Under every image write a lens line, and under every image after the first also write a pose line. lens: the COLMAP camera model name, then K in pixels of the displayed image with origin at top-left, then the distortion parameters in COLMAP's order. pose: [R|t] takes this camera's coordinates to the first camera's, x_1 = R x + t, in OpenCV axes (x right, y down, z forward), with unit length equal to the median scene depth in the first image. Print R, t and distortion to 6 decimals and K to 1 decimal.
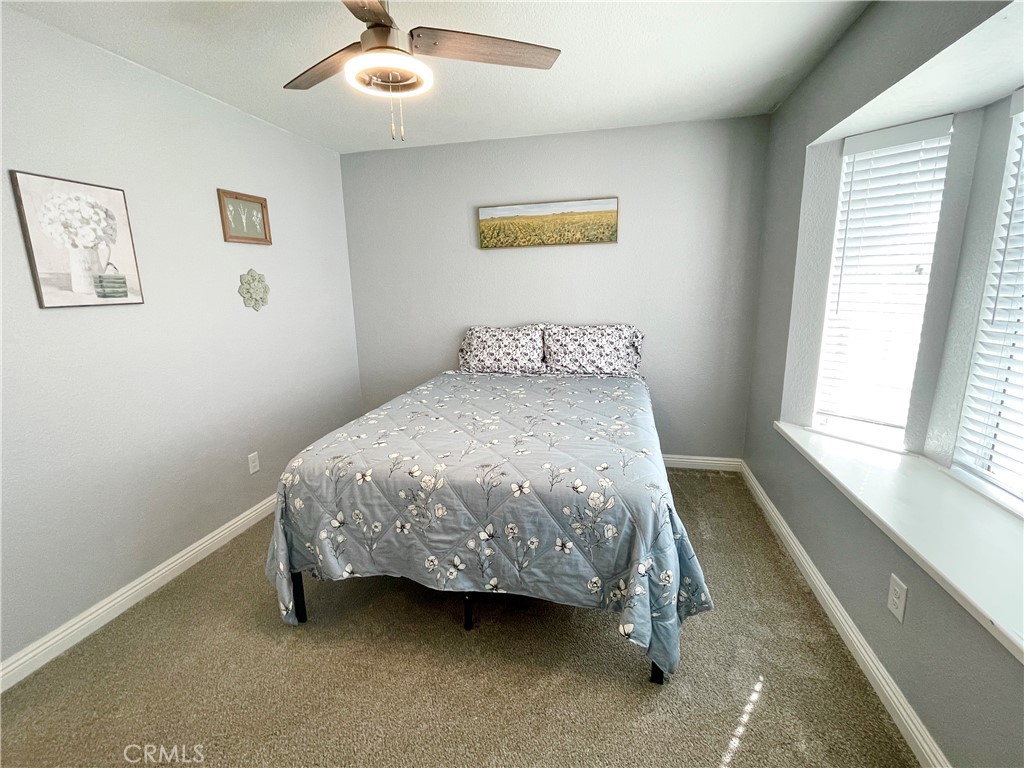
lens RADIAL K [[468.7, 0, 513.1], [0, 468.7, 385.1], [0, 0, 1]] dist [-0.001204, -0.000185]
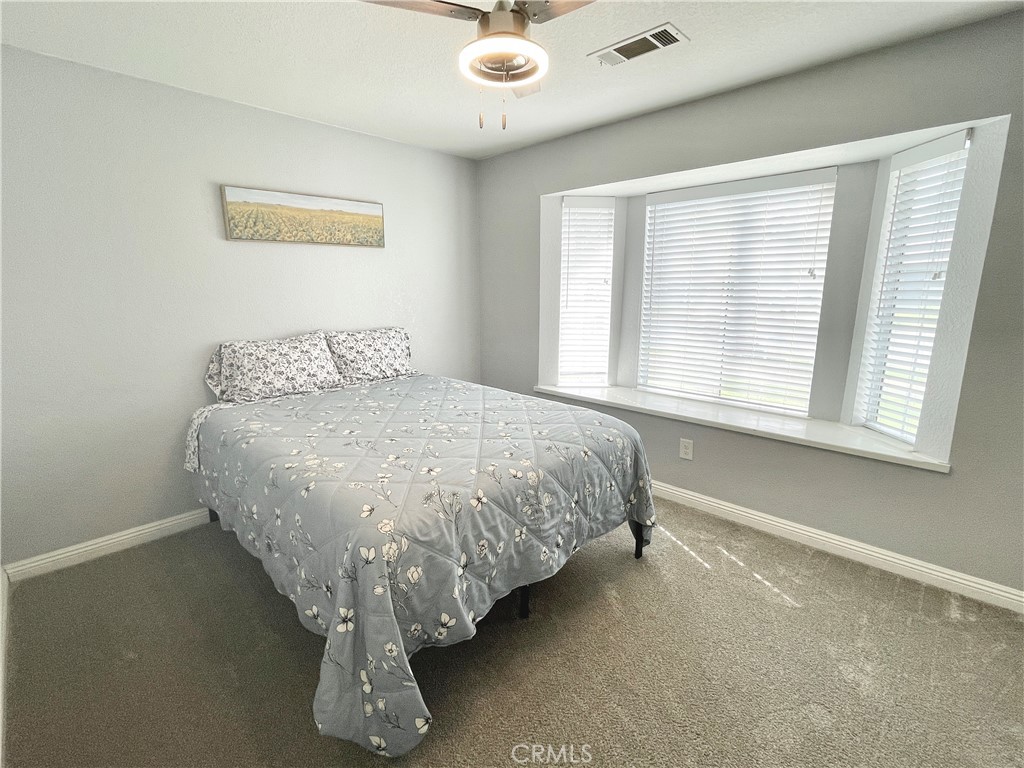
lens RADIAL K [[468.7, 0, 512.8], [0, 468.7, 380.8], [0, 0, 1]] dist [-0.001204, -0.000185]
pose [[0.517852, -0.150937, 0.842049, -0.720348], [0.174739, 0.982222, 0.068600, -0.052779], [-0.837434, 0.111615, 0.535020, 0.332106]]
